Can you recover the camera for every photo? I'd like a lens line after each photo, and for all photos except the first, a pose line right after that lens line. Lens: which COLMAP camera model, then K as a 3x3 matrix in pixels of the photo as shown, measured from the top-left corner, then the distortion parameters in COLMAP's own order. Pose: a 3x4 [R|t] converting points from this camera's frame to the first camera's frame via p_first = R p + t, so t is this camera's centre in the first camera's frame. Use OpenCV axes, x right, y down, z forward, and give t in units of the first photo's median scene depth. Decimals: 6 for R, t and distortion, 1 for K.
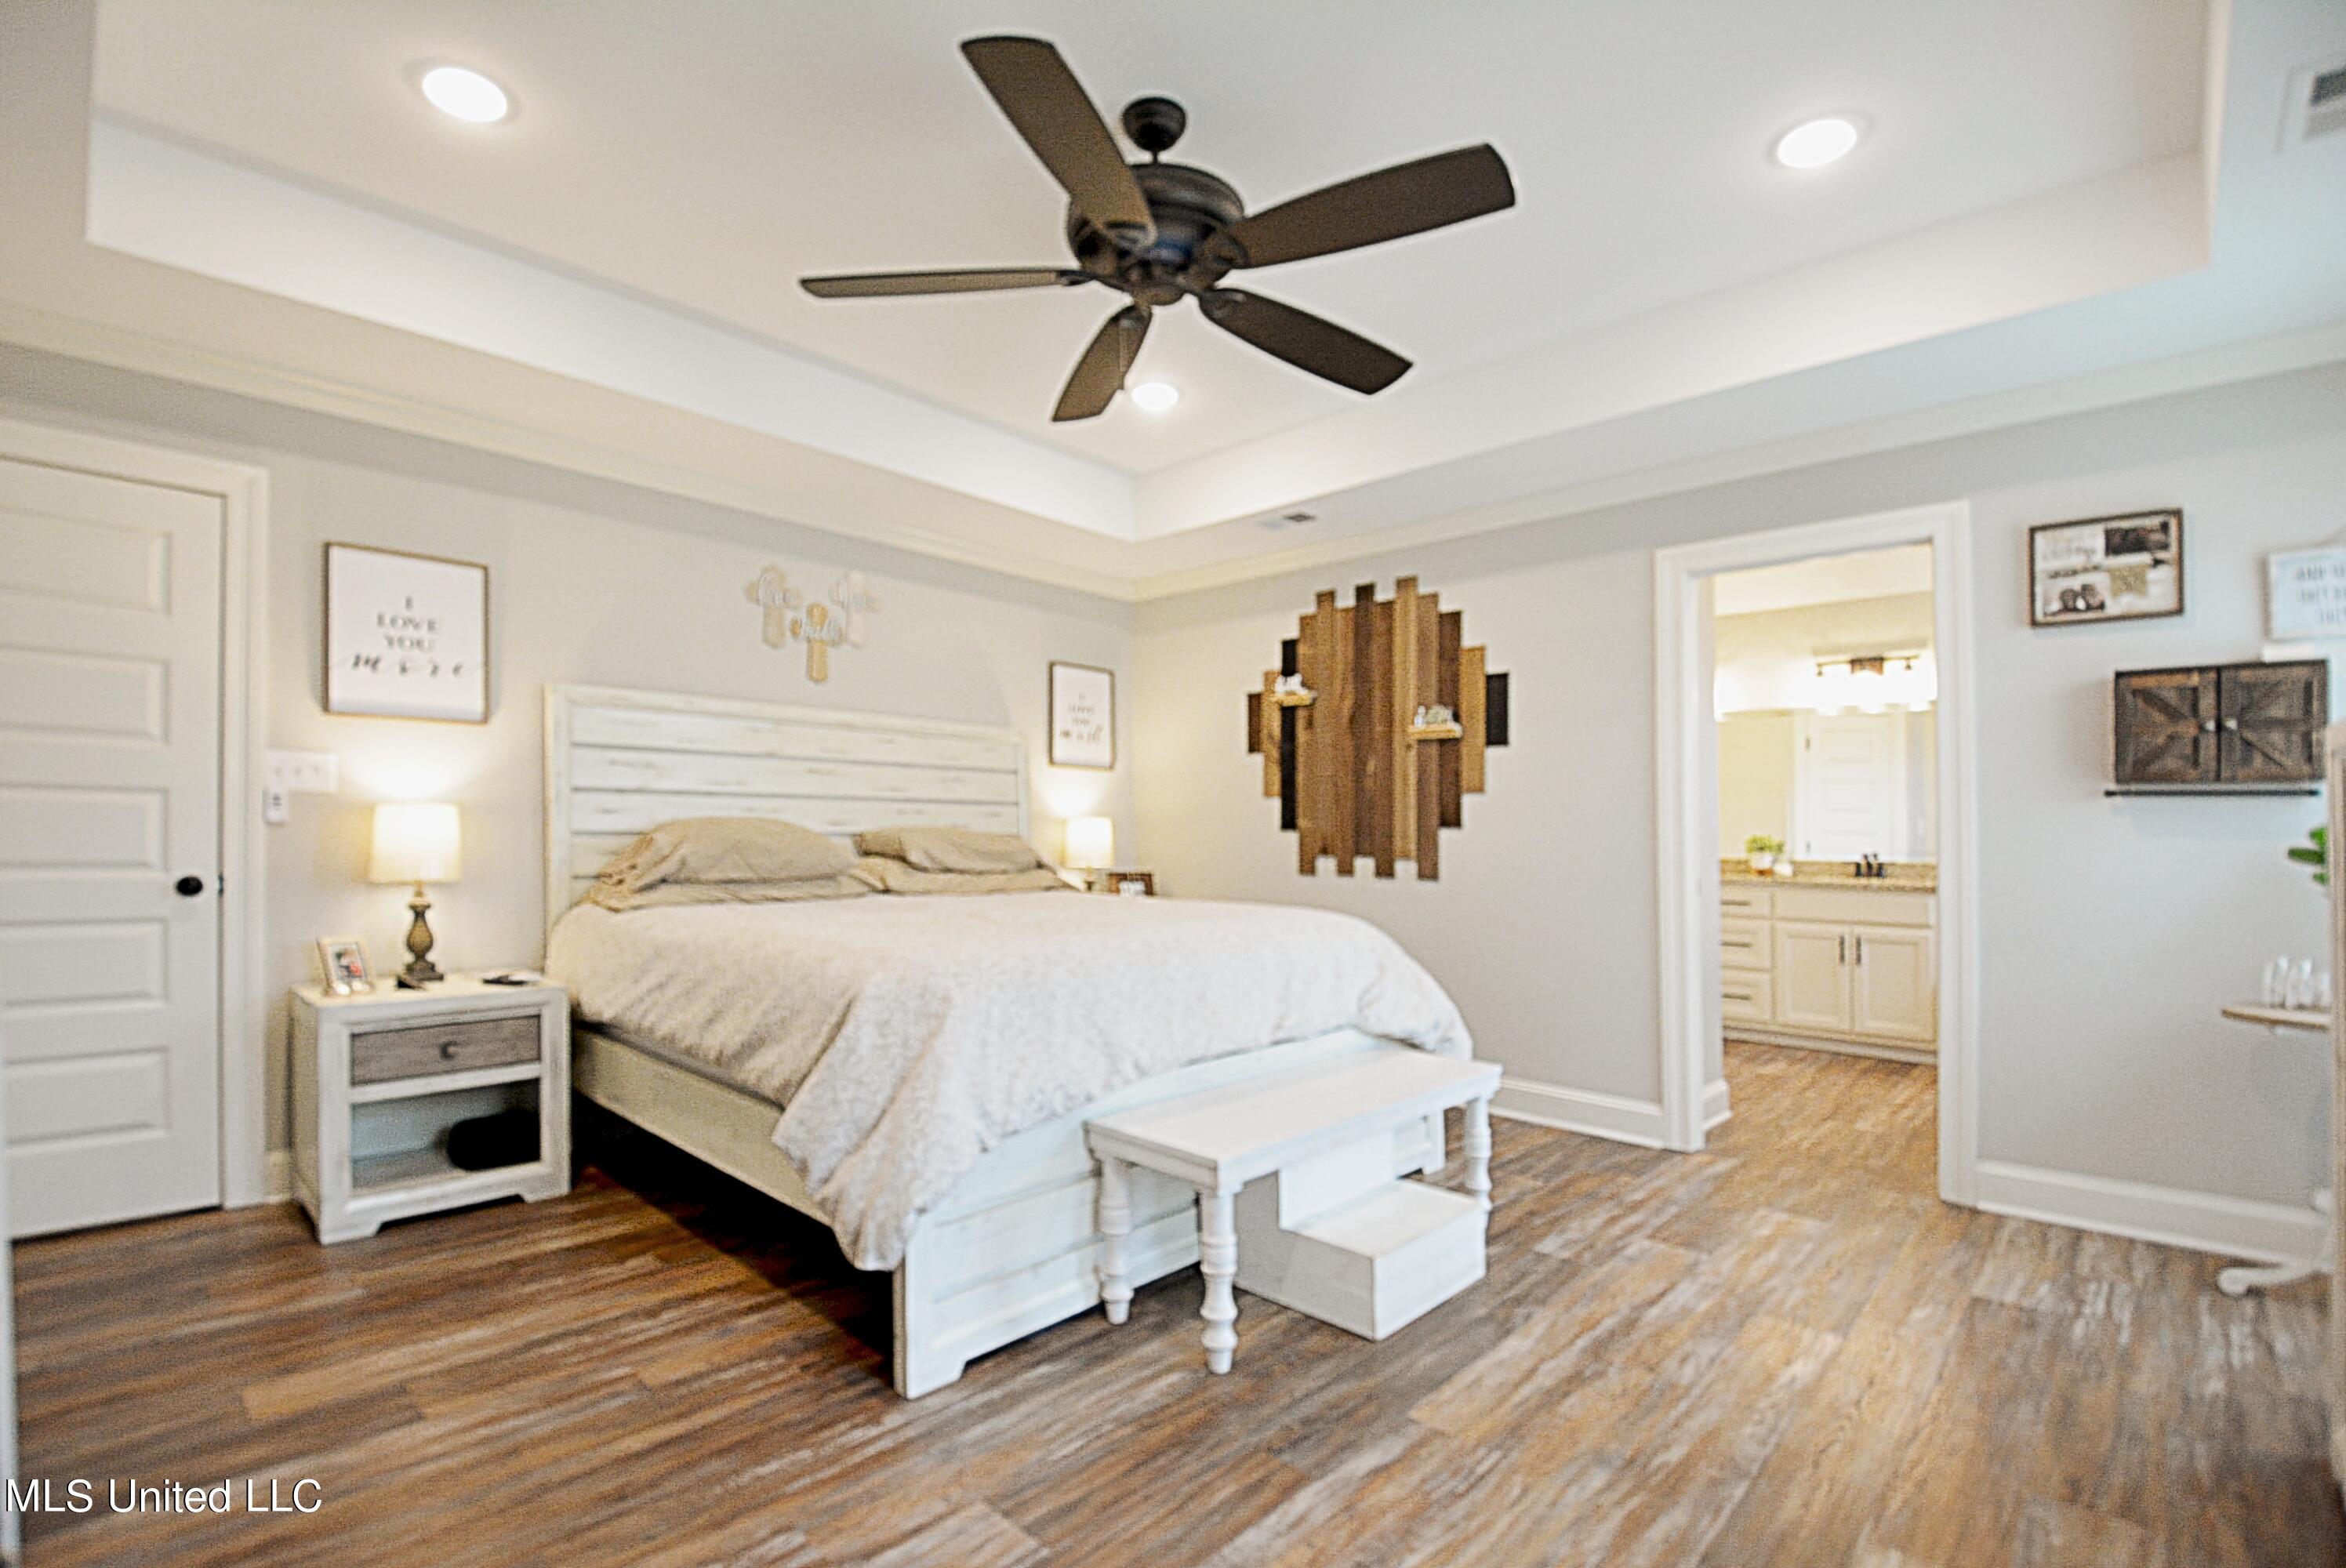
lens RADIAL K [[1068.0, 0, 1172.2], [0, 1068.0, 753.5], [0, 0, 1]] dist [0.001698, 0.000080]
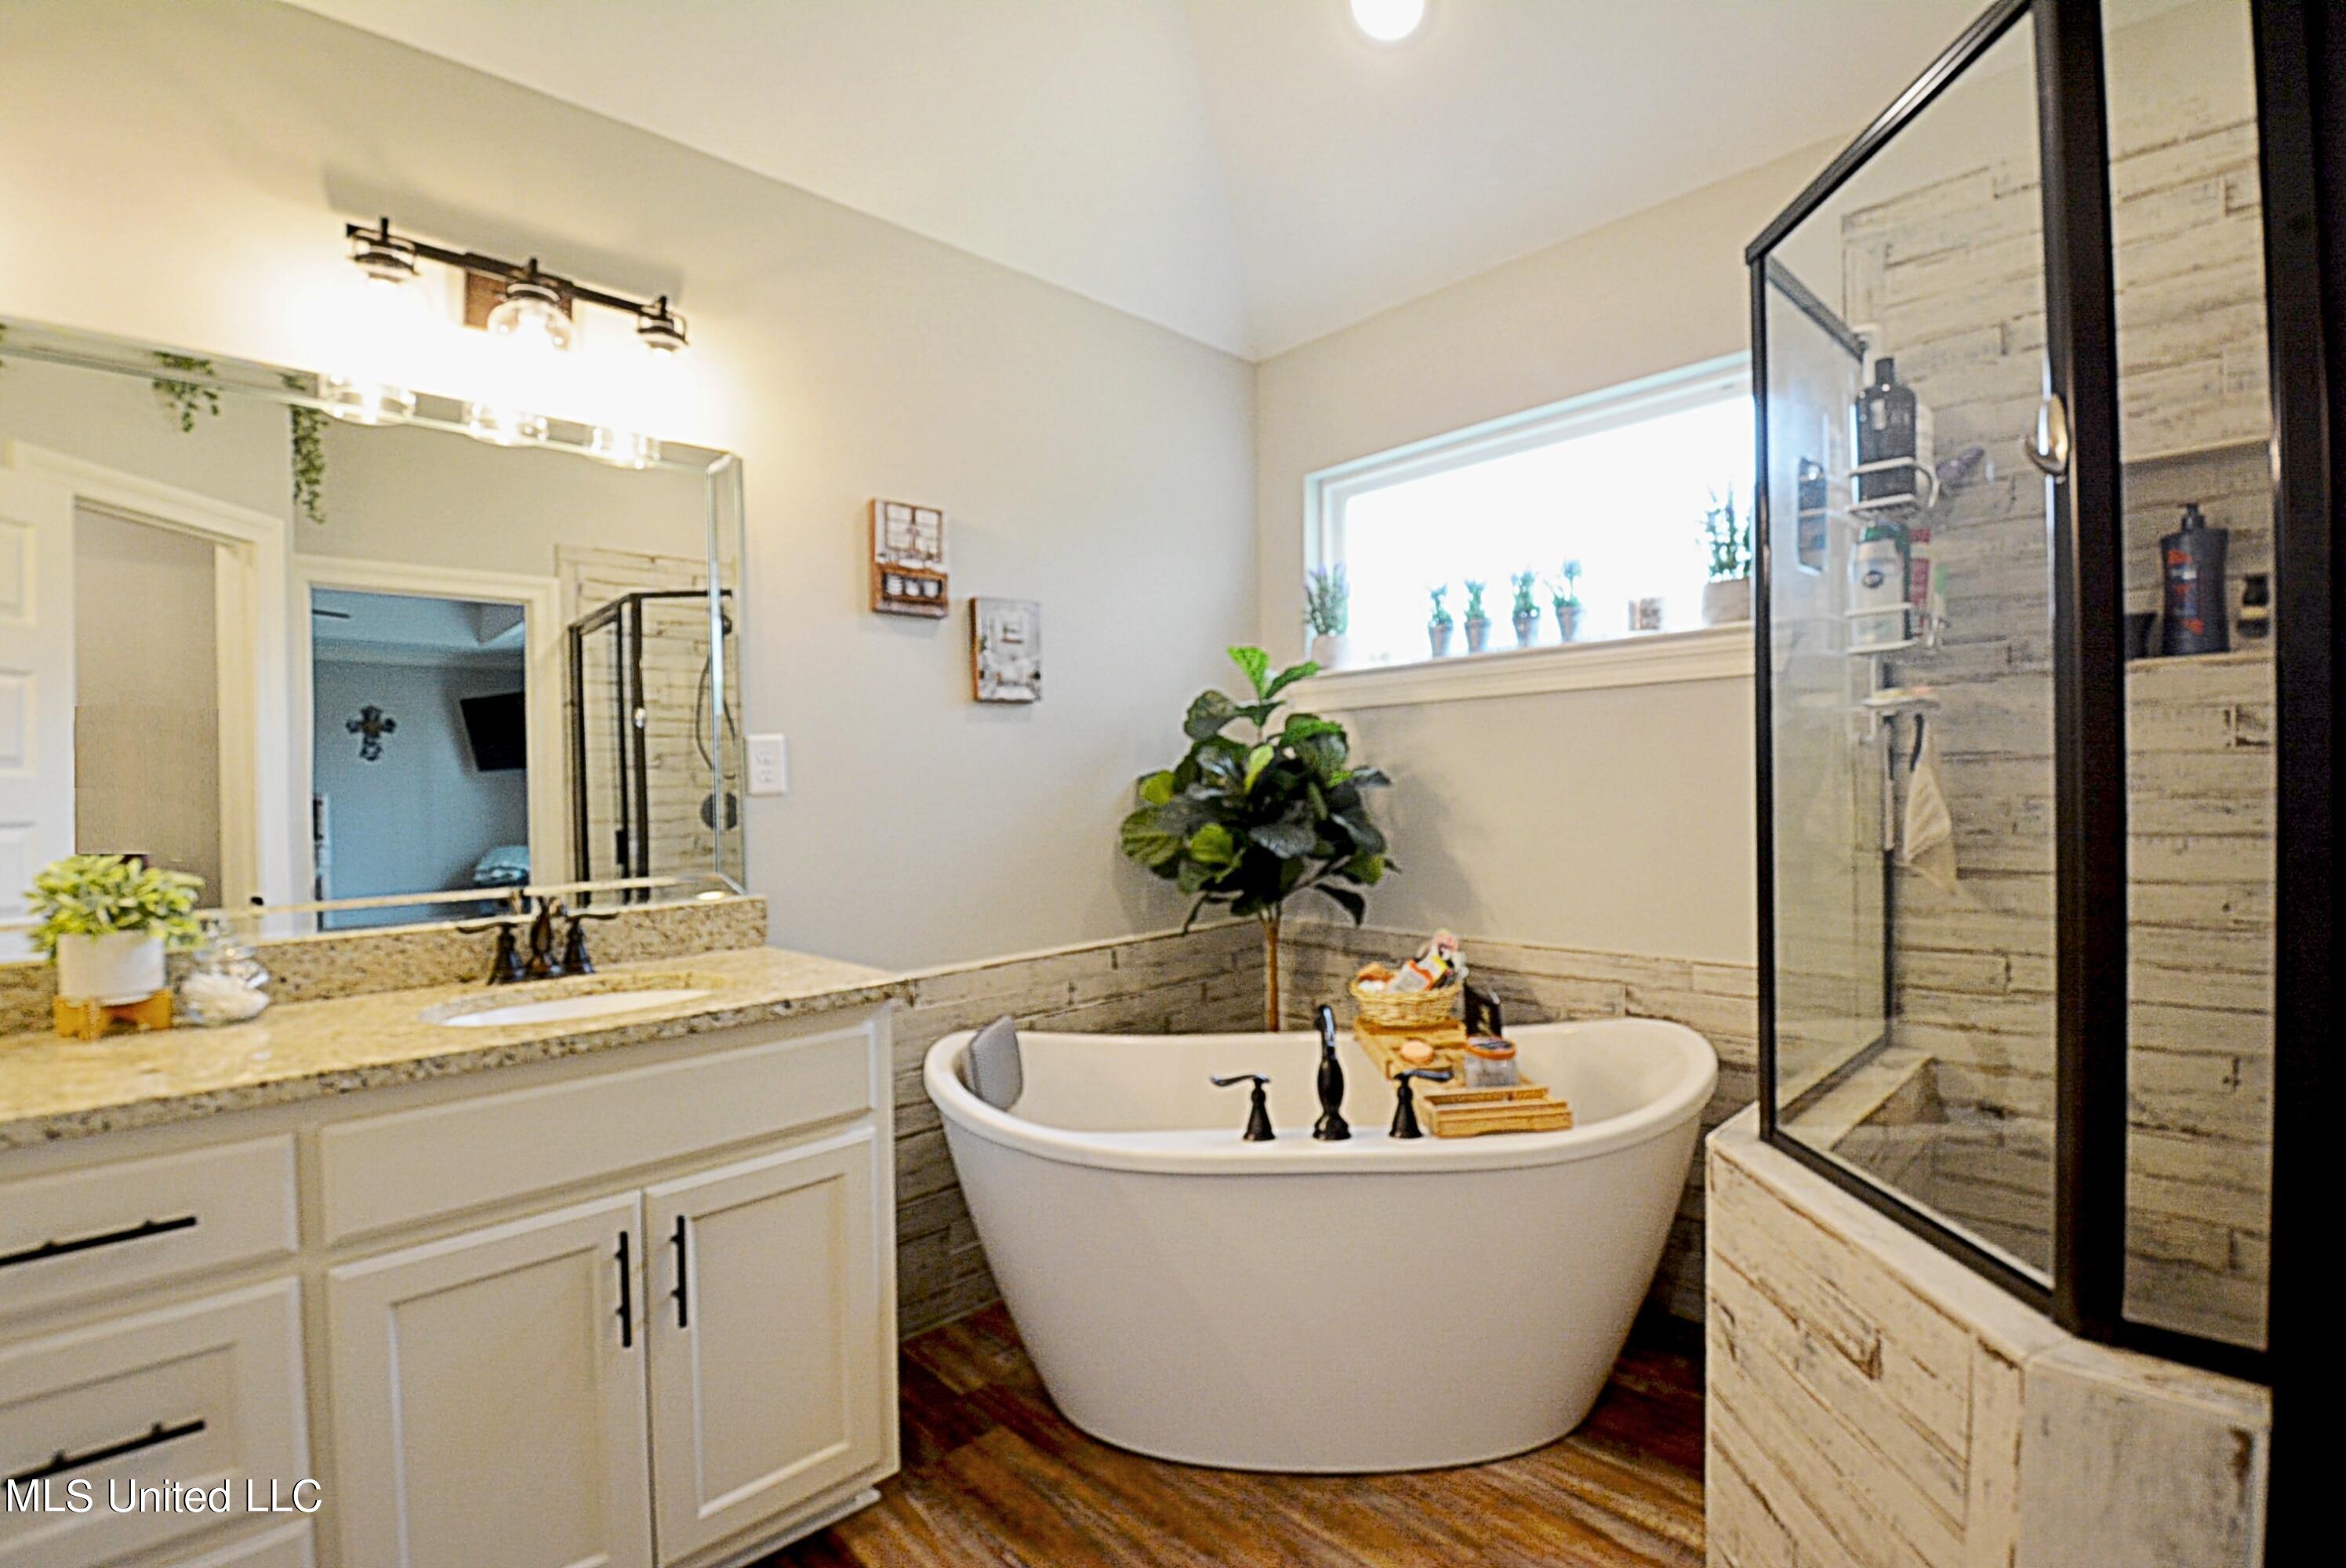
lens RADIAL K [[1070.8, 0, 1173.0], [0, 1070.8, 784.0], [0, 0, 1]] dist [-0.020400, 0.000255]
pose [[0.047538, -0.008056, 0.998837, 0.358701], [-0.051197, 0.998633, 0.010491, 0.049448], [-0.997557, -0.051636, 0.047061, 0.819767]]
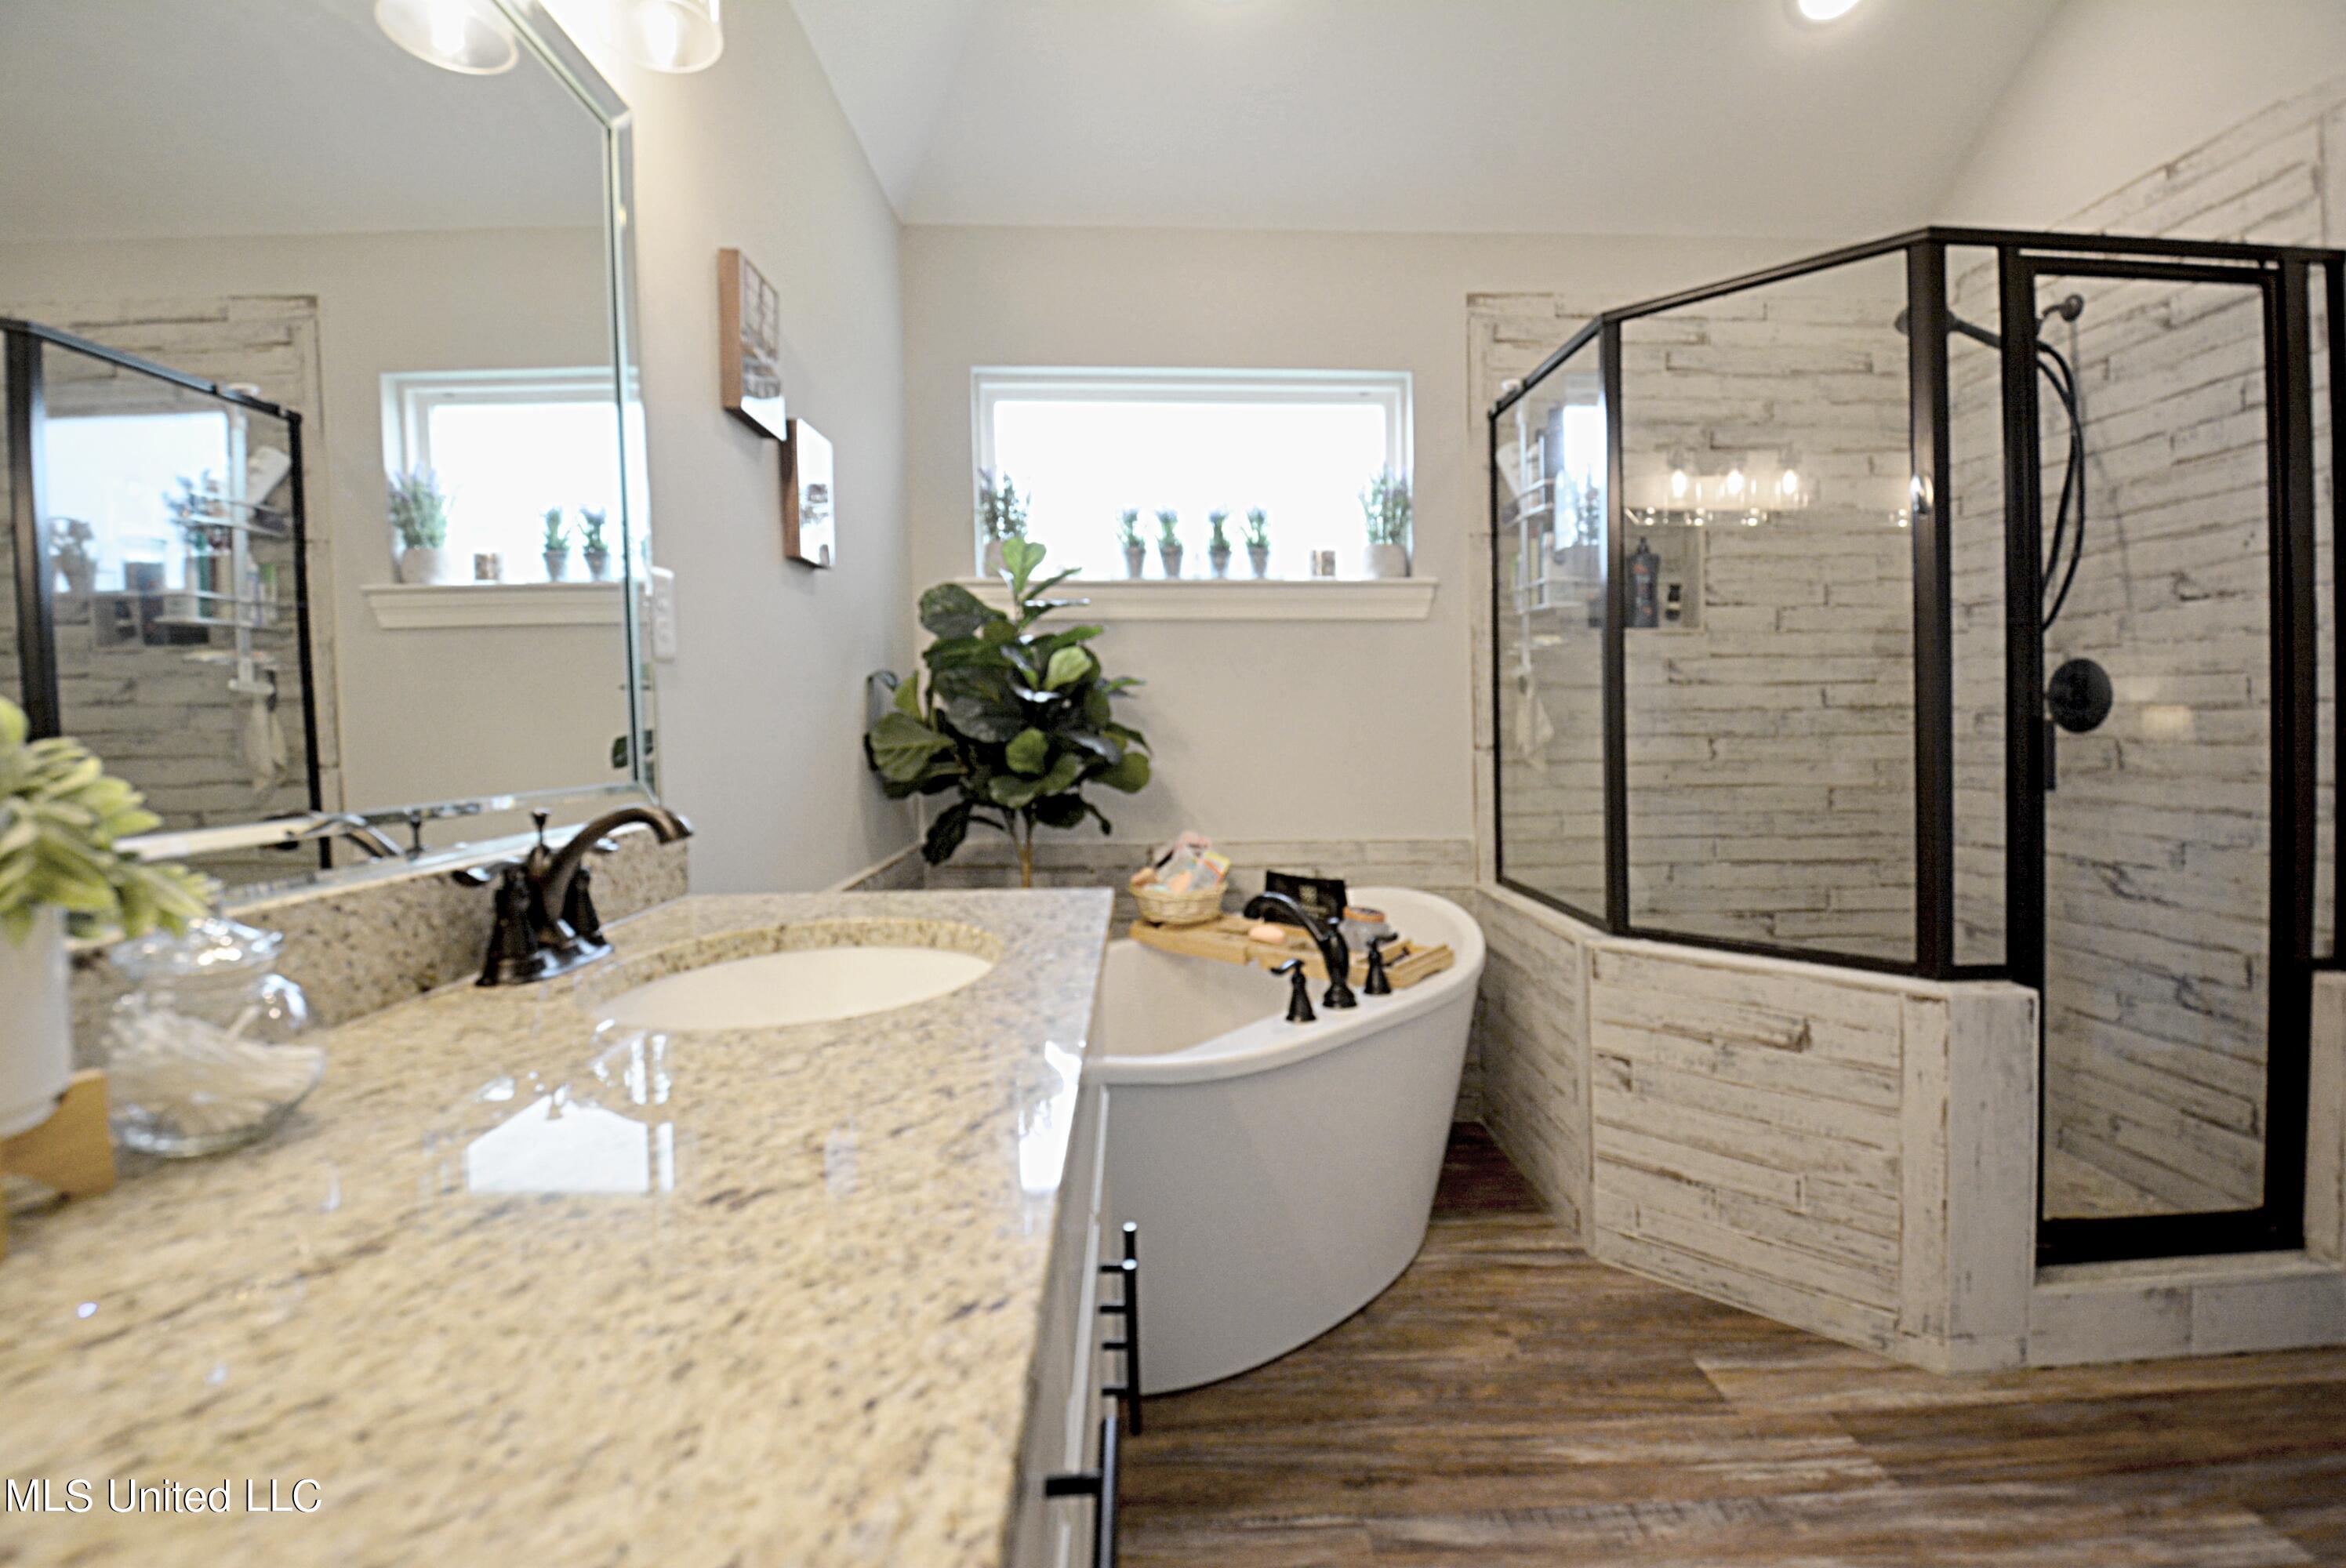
lens RADIAL K [[1068.0, 0, 1172.2], [0, 1068.0, 753.5], [0, 0, 1]] dist [0.001698, 0.000080]
pose [[-0.711828, -0.019070, 0.702095, 0.480155], [-0.050880, 0.998405, -0.024468, 0.086637], [-0.700508, -0.053139, -0.711663, 1.077062]]
